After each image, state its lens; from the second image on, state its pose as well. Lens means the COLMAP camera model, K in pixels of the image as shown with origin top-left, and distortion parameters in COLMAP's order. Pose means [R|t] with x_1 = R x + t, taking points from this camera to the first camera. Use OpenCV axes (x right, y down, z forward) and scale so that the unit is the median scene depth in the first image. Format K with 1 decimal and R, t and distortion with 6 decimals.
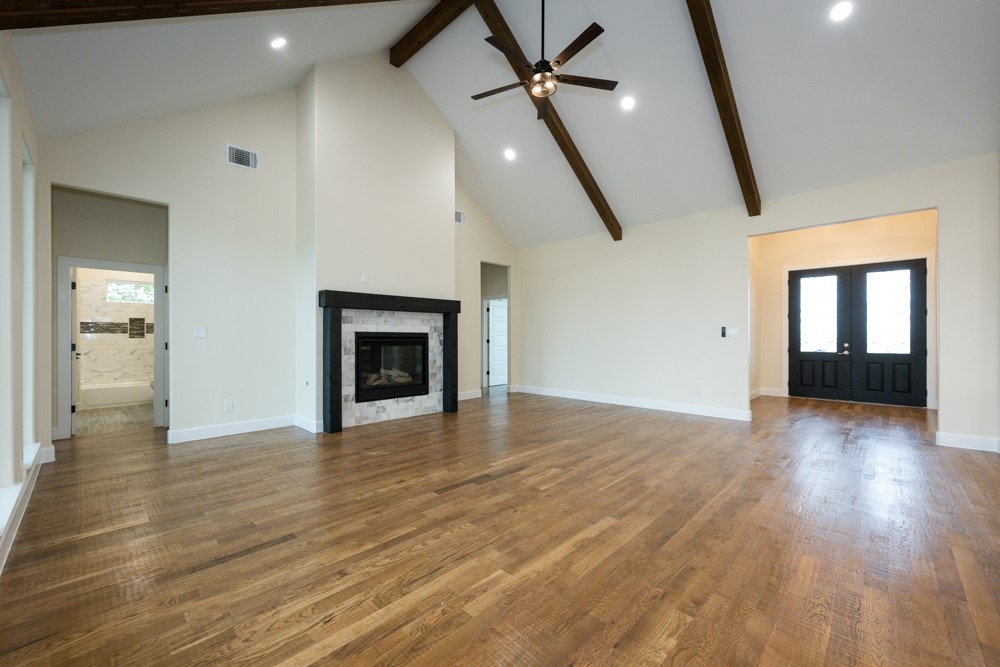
lens RADIAL K [[397.8, 0, 495.4], [0, 397.8, 335.4], [0, 0, 1]] dist [-0.000573, -0.000311]
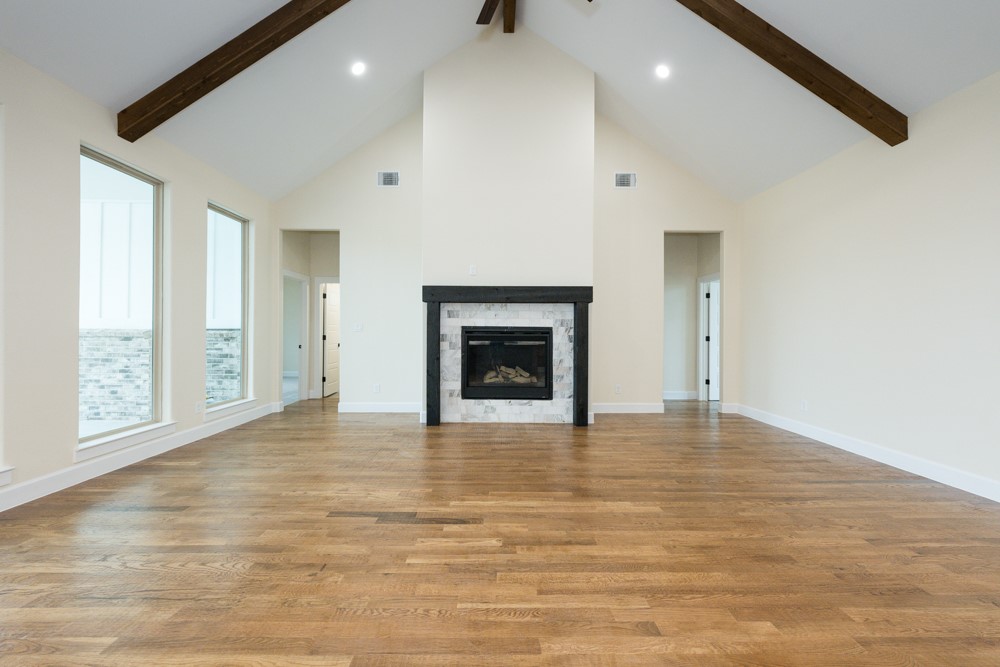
lens RADIAL K [[397.8, 0, 499.4], [0, 397.8, 330.6], [0, 0, 1]] dist [-0.000573, -0.000311]
pose [[0.707795, 0.003247, -0.706411, 0.402297], [-0.003019, 0.999994, 0.001571, -0.000098], [0.706412, 0.001020, 0.707800, 0.371065]]
